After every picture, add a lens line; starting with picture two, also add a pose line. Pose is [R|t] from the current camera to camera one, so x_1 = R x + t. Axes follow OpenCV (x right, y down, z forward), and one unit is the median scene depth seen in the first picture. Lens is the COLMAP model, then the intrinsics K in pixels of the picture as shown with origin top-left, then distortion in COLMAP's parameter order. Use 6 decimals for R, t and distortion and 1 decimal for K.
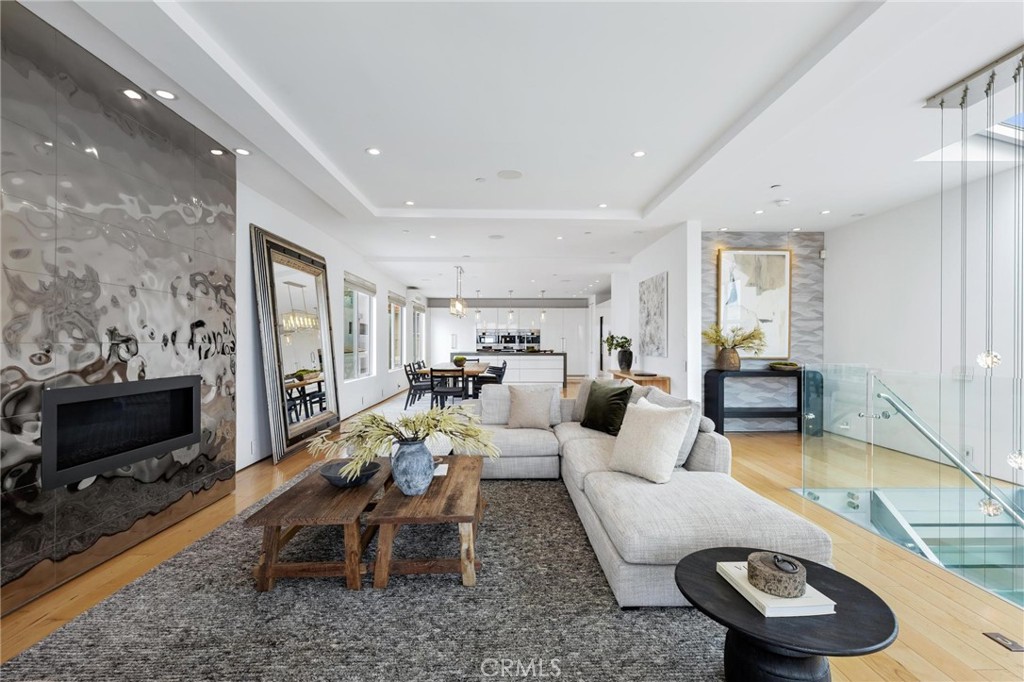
lens RADIAL K [[452.6, 0, 512.0], [0, 452.6, 341.0], [0, 0, 1]] dist [0.003734, 0.000192]
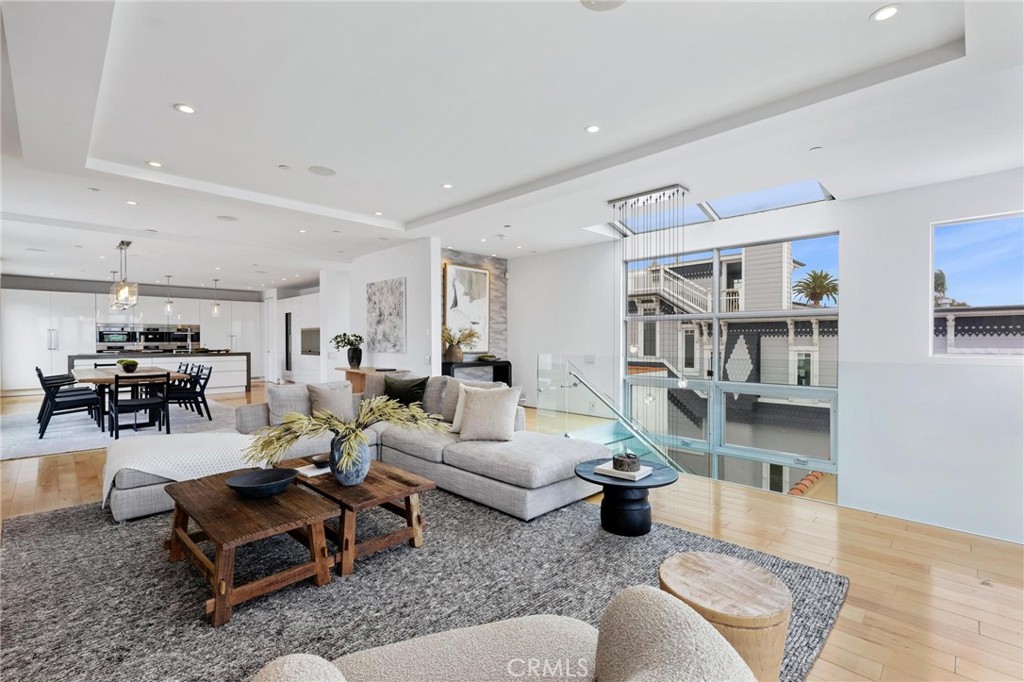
lens RADIAL K [[460.2, 0, 512.0], [0, 460.2, 341.0], [0, 0, 1]] dist [0.005400, 0.000619]
pose [[0.718694, -0.003327, 0.695319, -0.269760], [0.000352, 0.999990, 0.004420, 0.000455], [-0.695327, -0.002932, 0.718688, -0.009760]]
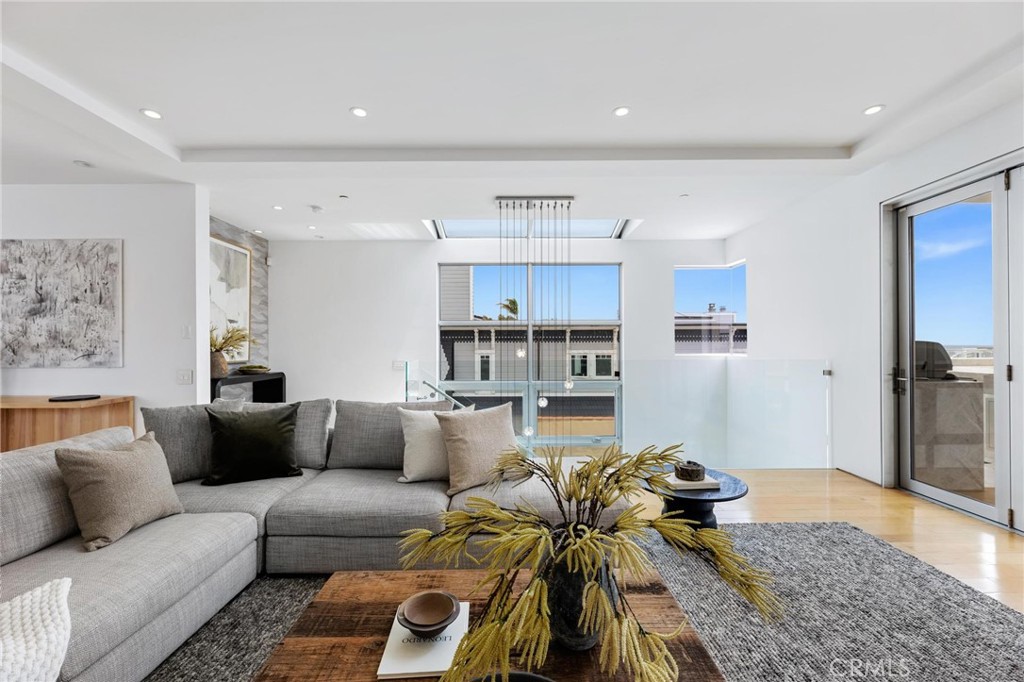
lens RADIAL K [[415.8, 0, 512.0], [0, 415.8, 341.0], [0, 0, 1]] dist [0.001613, 0.000194]
pose [[0.017807, 0.008517, 0.999805, -0.269893], [0.000143, 0.999964, -0.008521, 0.002477], [-0.999841, 0.000295, 0.017805, 0.417207]]
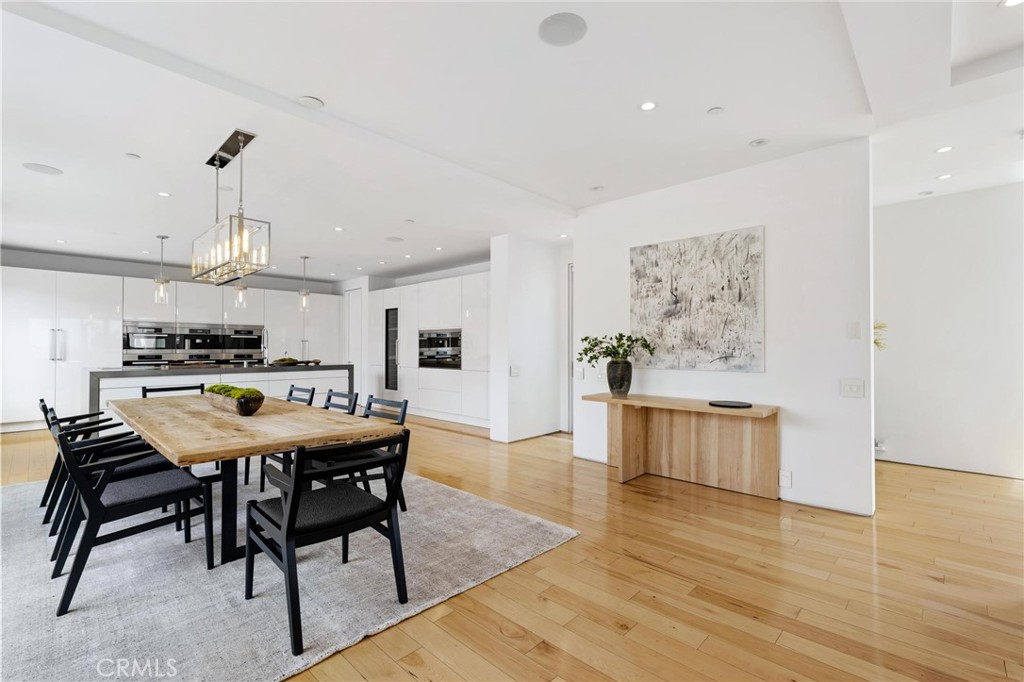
lens RADIAL K [[452.6, 0, 512.0], [0, 452.6, 341.0], [0, 0, 1]] dist [0.003734, 0.000192]
pose [[0.701180, 0.010186, 0.712912, -0.311499], [-0.002012, 0.999922, -0.012308, 0.003720], [-0.712982, 0.007196, 0.701146, 0.835041]]
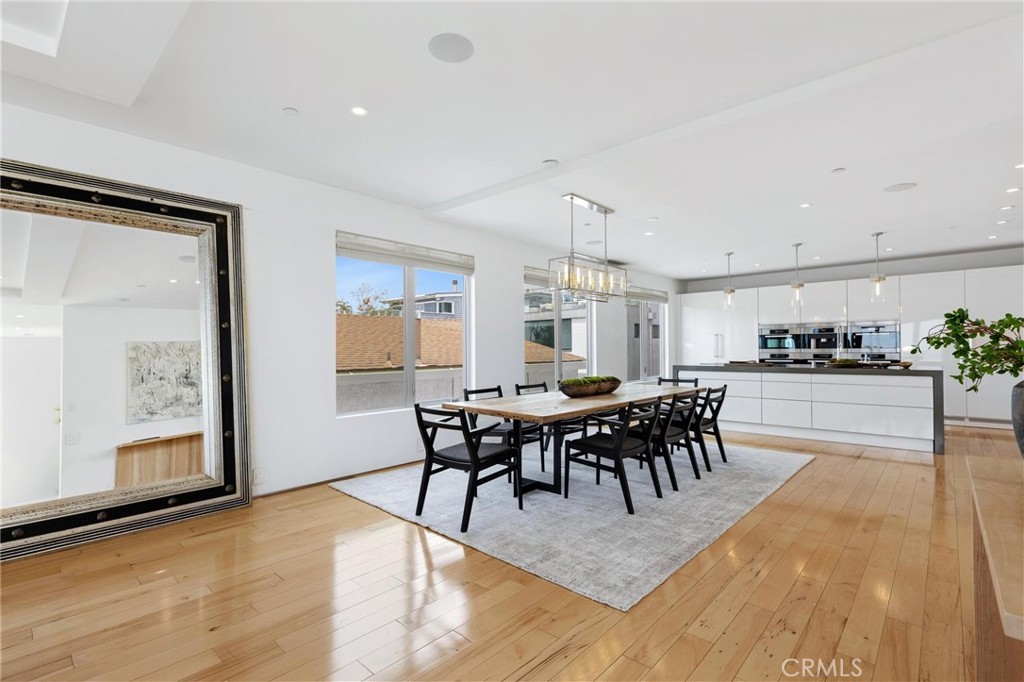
lens RADIAL K [[472.1, 0, 512.0], [0, 472.1, 341.0], [0, 0, 1]] dist [-0.008710, -0.000179]
pose [[0.723543, -0.017281, -0.690063, 0.255359], [0.009329, 0.999840, -0.015257, 0.003772], [0.690217, 0.004602, 0.723588, 0.808751]]
